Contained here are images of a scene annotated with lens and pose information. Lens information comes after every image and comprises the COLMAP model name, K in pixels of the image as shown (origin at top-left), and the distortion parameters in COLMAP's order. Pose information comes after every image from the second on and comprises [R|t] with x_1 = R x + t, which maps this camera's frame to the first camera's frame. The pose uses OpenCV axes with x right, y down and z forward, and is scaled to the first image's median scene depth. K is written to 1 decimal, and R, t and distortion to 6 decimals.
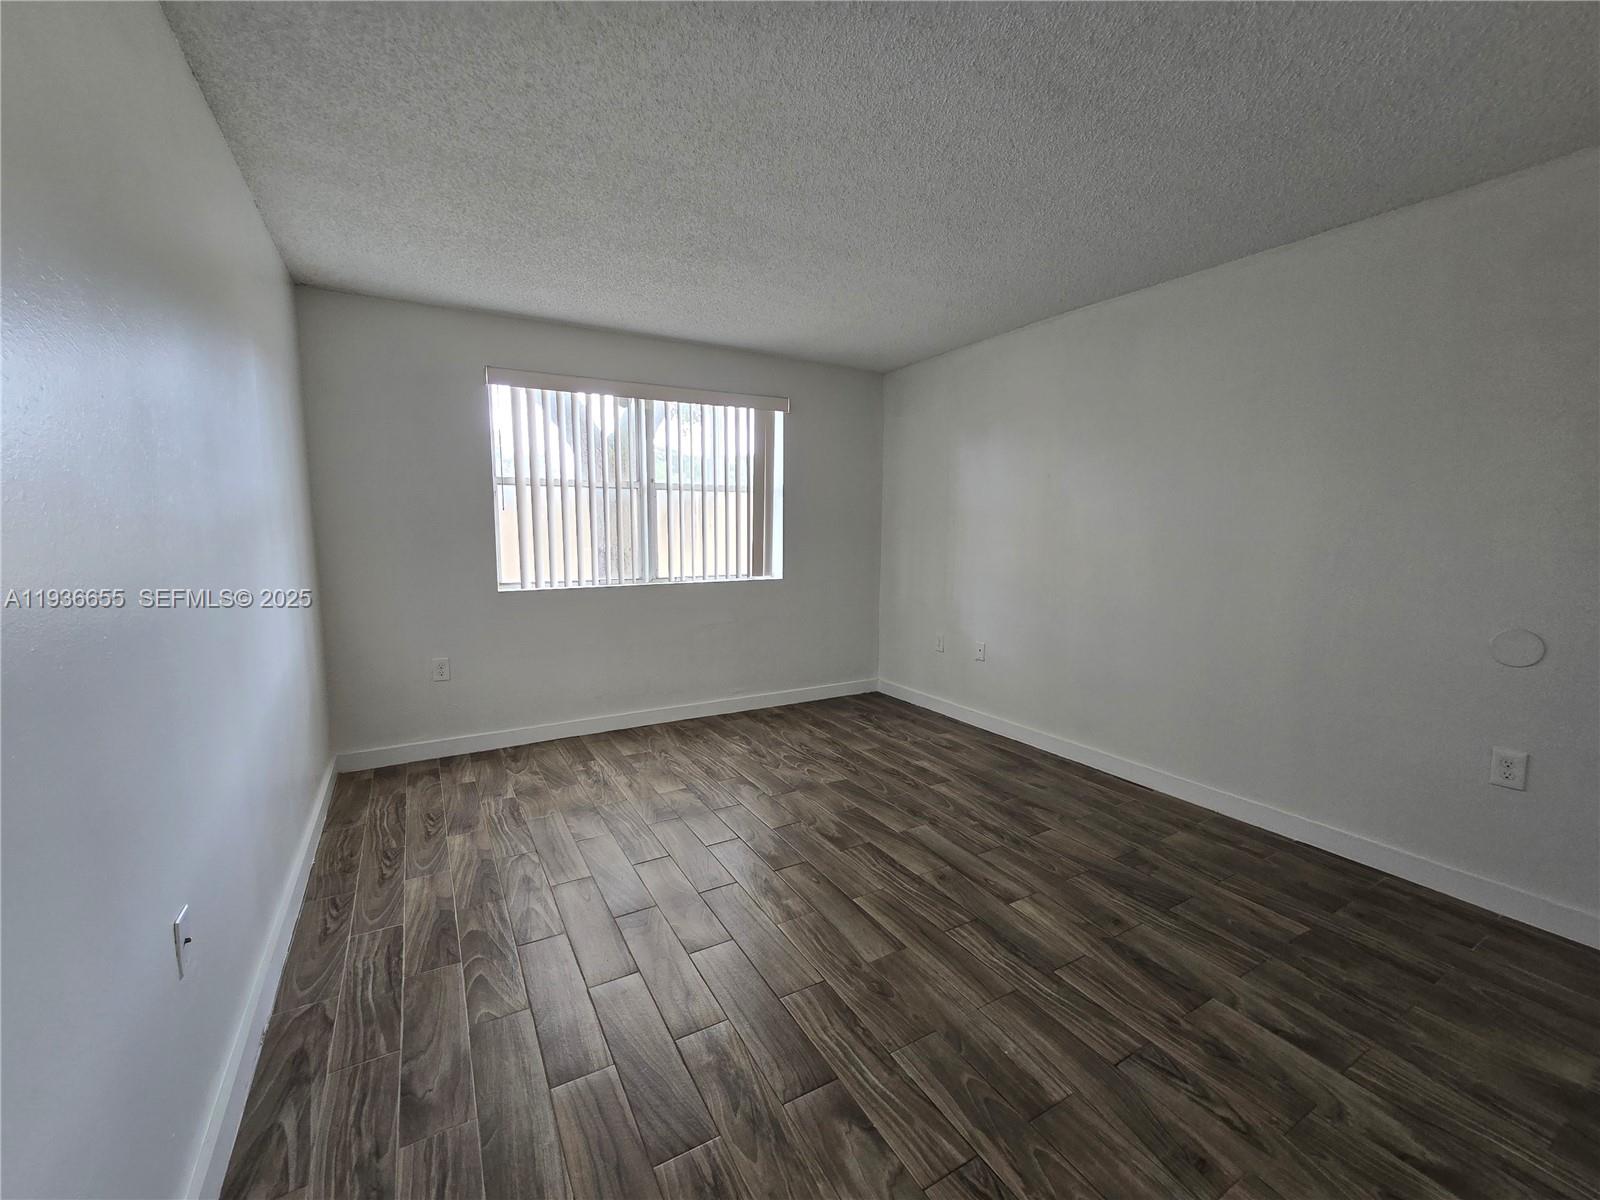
lens RADIAL K [[655.0, 0, 791.5], [0, 655.0, 604.9], [0, 0, 1]] dist [-0.002093, -0.000278]
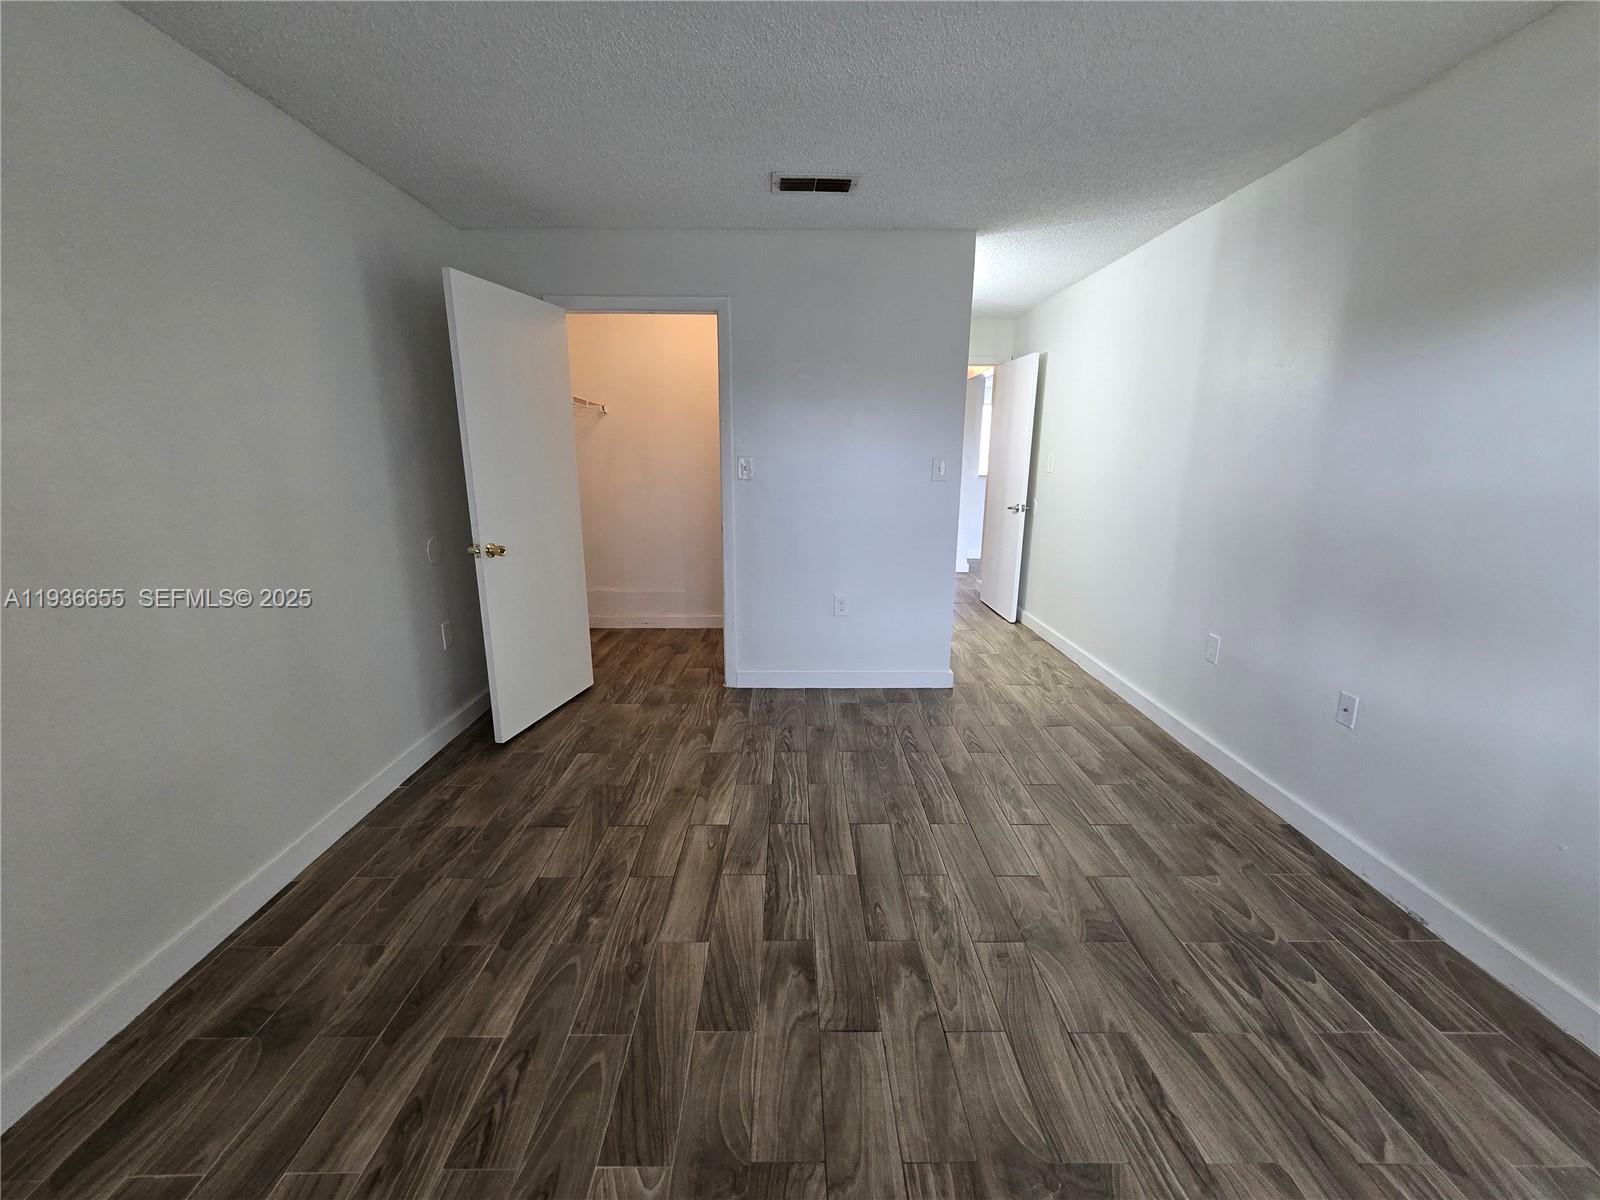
lens RADIAL K [[655.0, 0, 800.2], [0, 655.0, 601.0], [0, 0, 1]] dist [-0.002093, -0.000278]
pose [[-0.875226, -0.115771, 0.469656, -0.224126], [0.054739, 0.940995, 0.333965, -0.232043], [-0.480607, 0.318004, -0.817246, 1.612932]]
